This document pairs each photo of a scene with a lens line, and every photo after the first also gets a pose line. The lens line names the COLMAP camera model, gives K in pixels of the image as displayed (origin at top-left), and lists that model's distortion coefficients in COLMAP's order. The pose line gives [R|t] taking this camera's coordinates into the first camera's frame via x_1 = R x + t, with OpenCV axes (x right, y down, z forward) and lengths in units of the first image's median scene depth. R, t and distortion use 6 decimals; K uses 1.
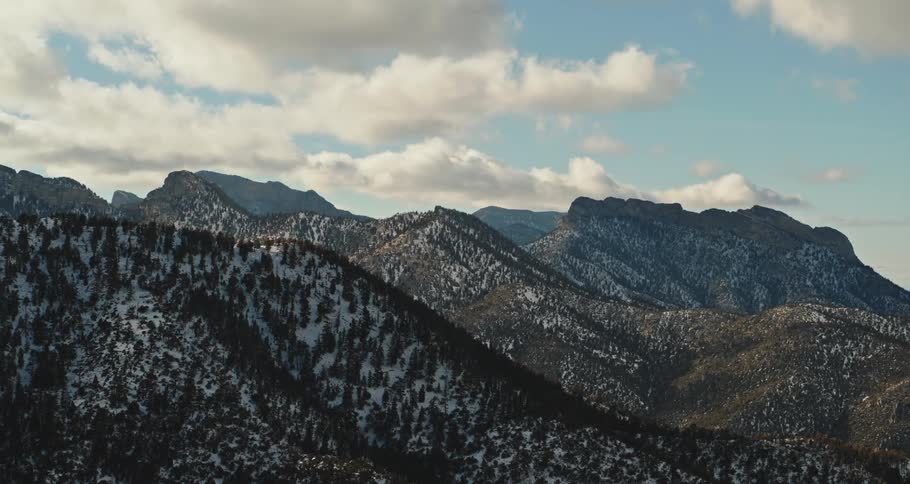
lens RADIAL K [[1862.8, 0, 455.0], [0, 1862.8, 242.0], [0, 0, 1]] dist [-0.021160, -0.301994]
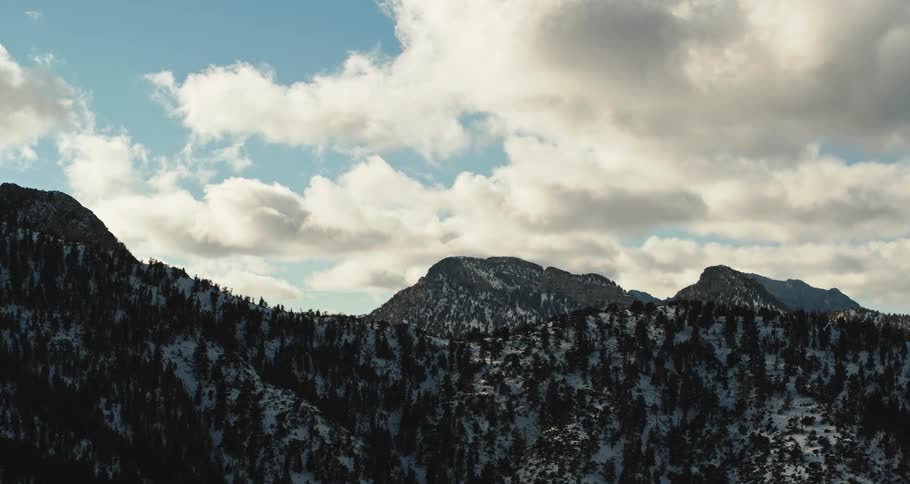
lens RADIAL K [[1862.8, 0, 455.0], [0, 1862.8, 242.0], [0, 0, 1]] dist [-0.021160, -0.301994]
pose [[0.965910, -0.013184, -0.258540, -0.105693], [-0.001048, 0.998495, -0.054833, 0.004192], [0.258874, 0.053235, 0.964443, 0.204359]]
